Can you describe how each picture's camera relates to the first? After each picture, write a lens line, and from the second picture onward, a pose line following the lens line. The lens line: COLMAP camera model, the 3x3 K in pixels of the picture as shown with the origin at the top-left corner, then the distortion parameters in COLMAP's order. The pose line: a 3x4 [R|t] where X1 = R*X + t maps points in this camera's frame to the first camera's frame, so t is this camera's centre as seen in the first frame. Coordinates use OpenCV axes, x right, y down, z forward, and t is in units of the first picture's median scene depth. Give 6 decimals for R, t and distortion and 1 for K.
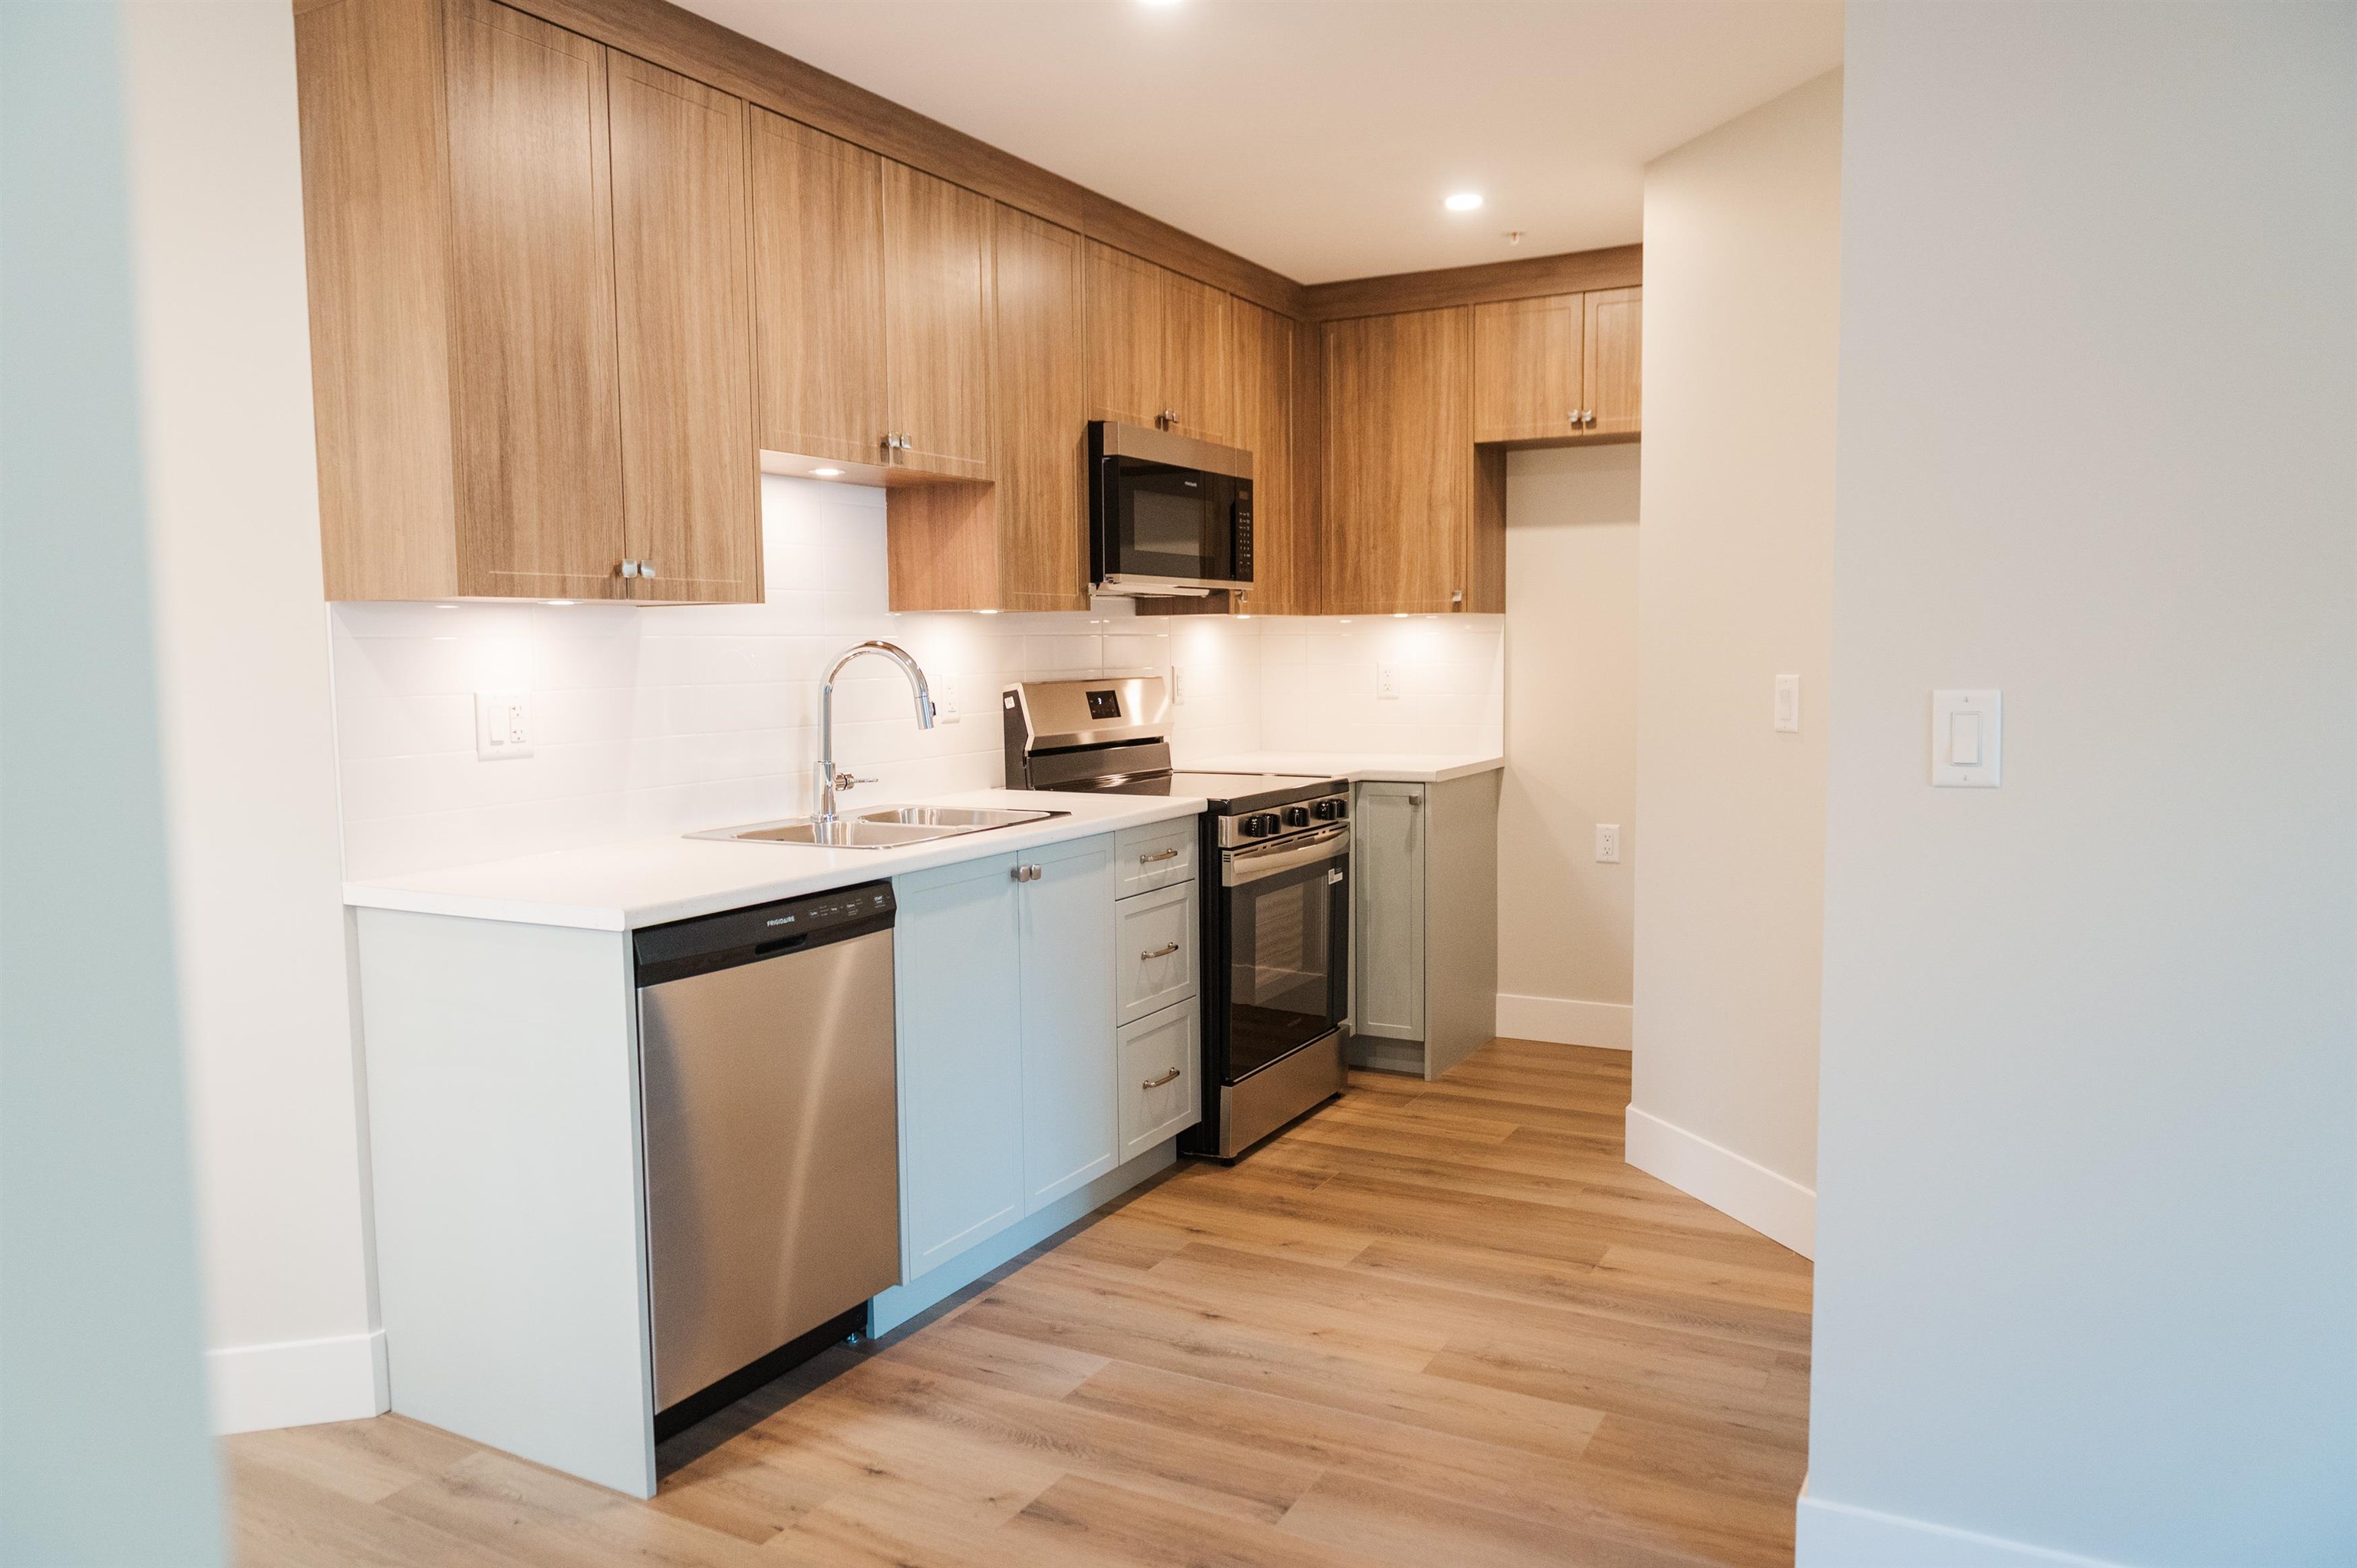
lens RADIAL K [[1605.1, 0, 1183.5], [0, 1605.1, 785.7], [0, 0, 1]] dist [-0.006887, -0.005668]
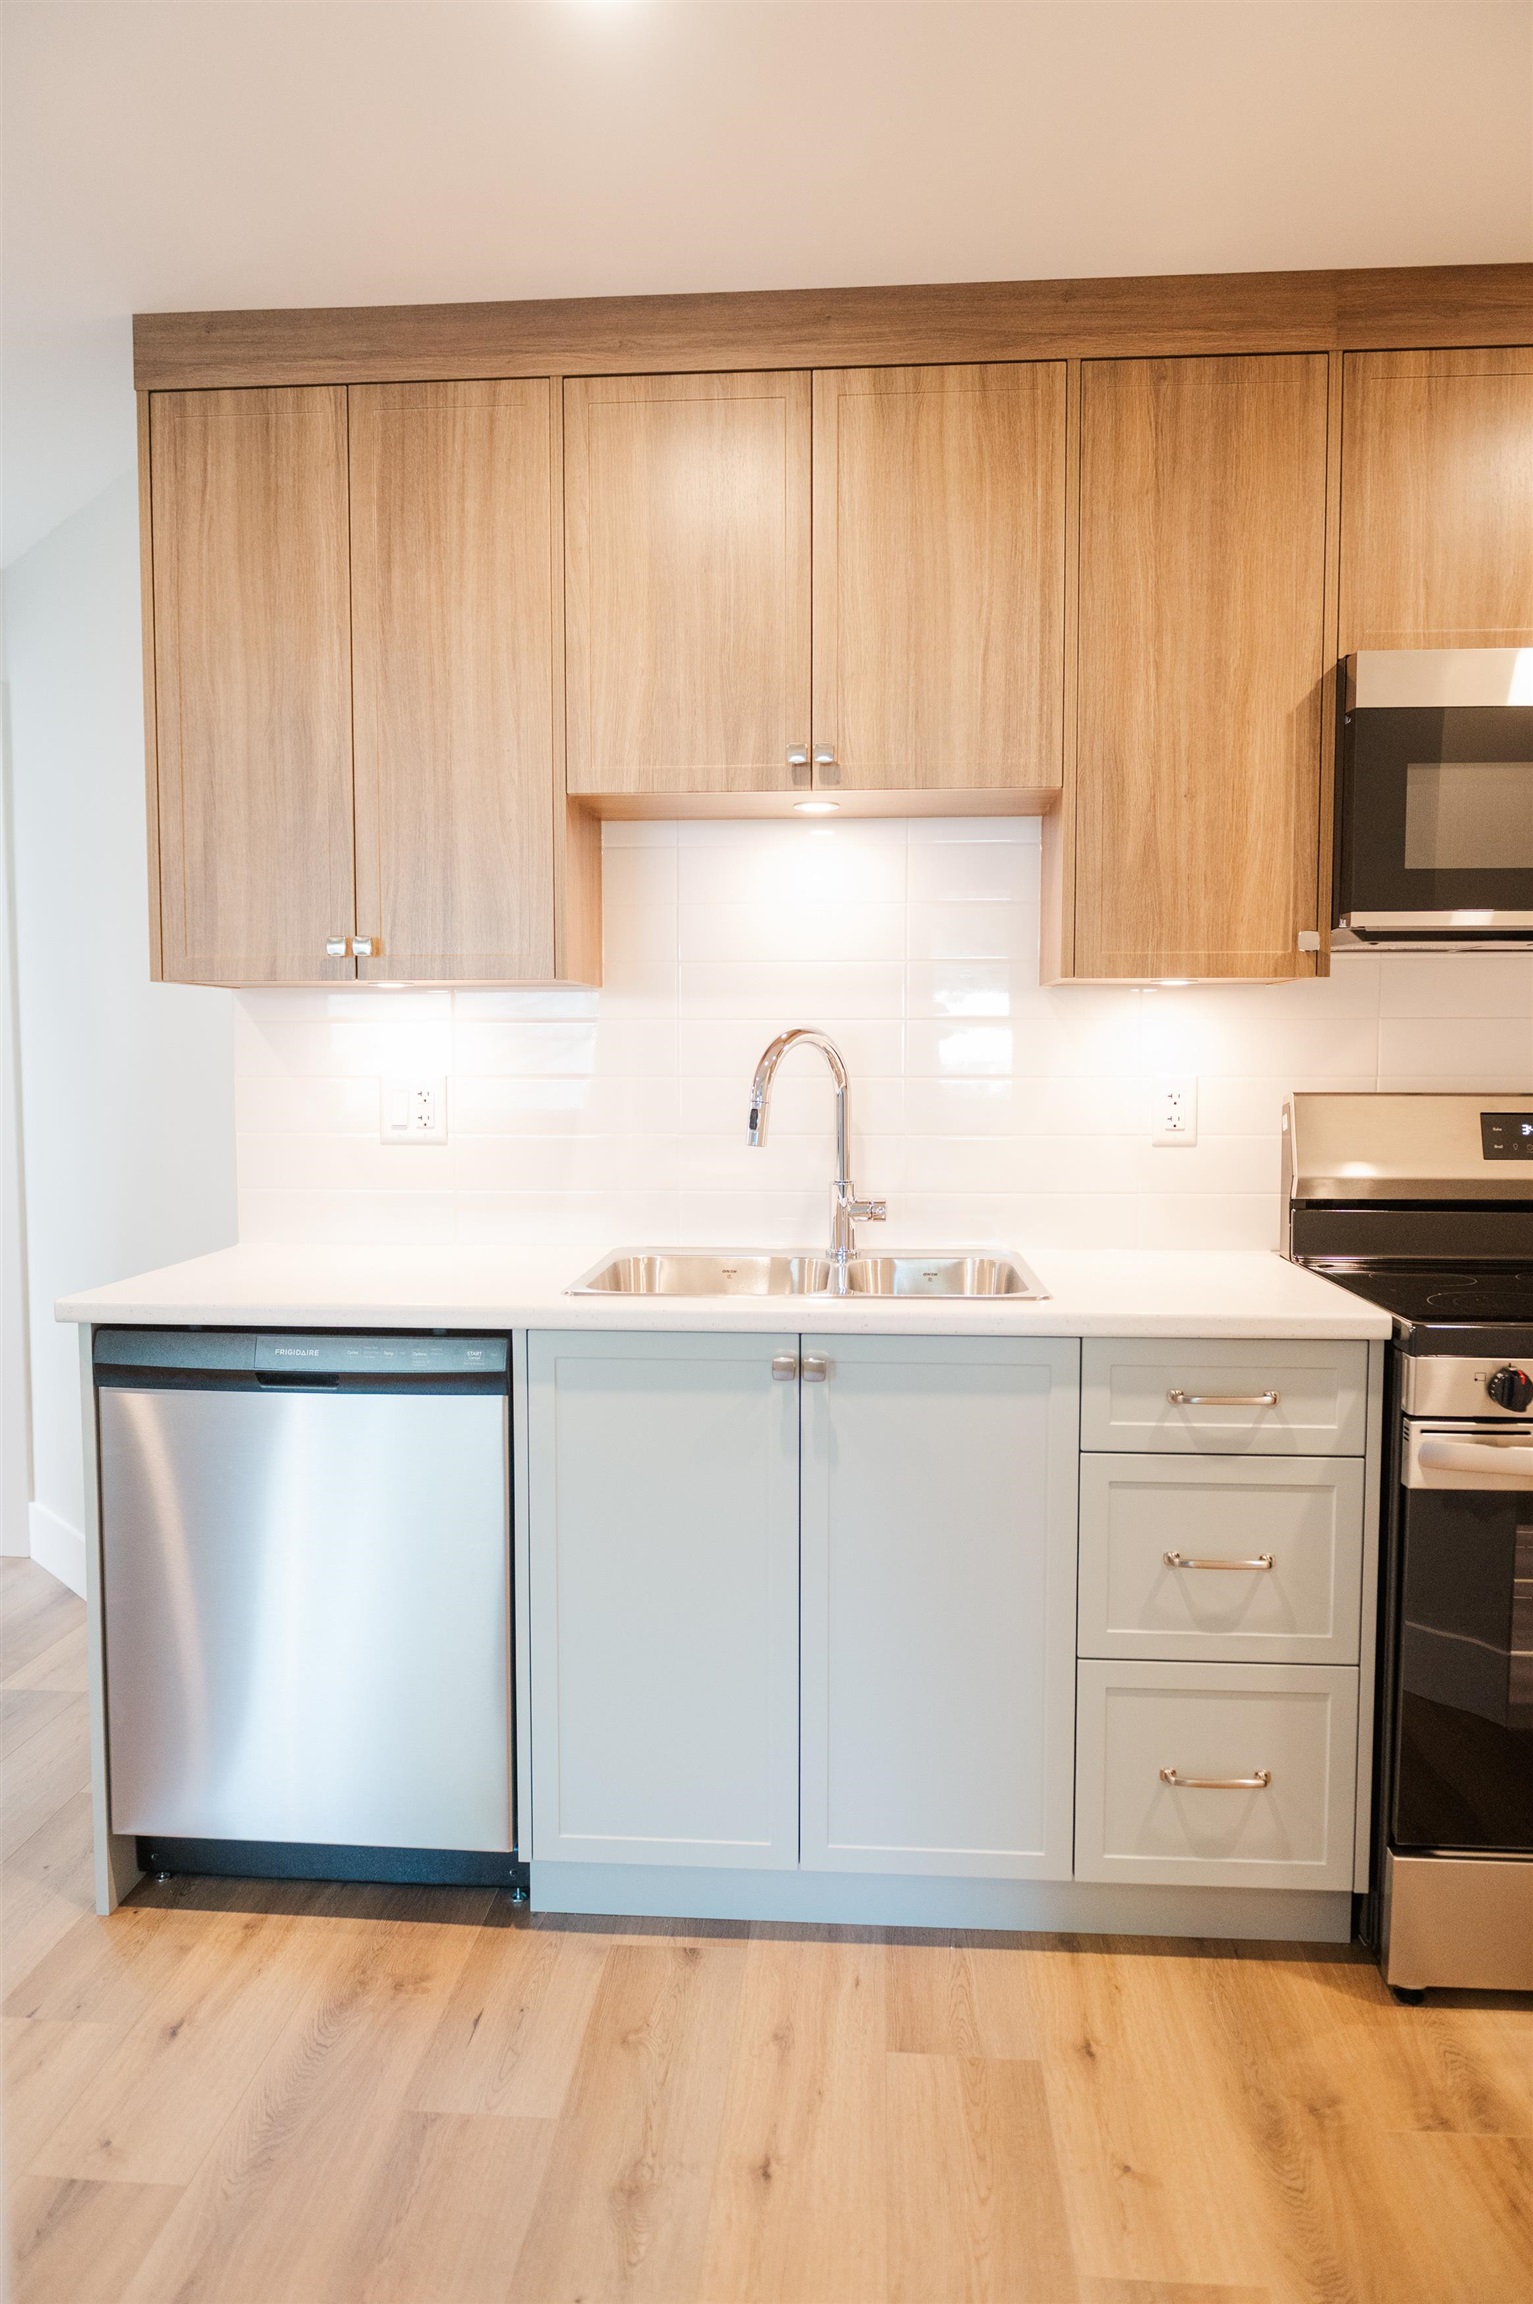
lens RADIAL K [[1569.1, 0, 768.0], [0, 1569.1, 1148.9], [0, 0, 1]] dist [-0.006887, -0.005668]
pose [[0.417490, 0.071962, -0.905827, 0.487839], [-0.083567, 0.995675, 0.040585, -0.063481], [0.904831, 0.058753, 0.421699, 0.704637]]
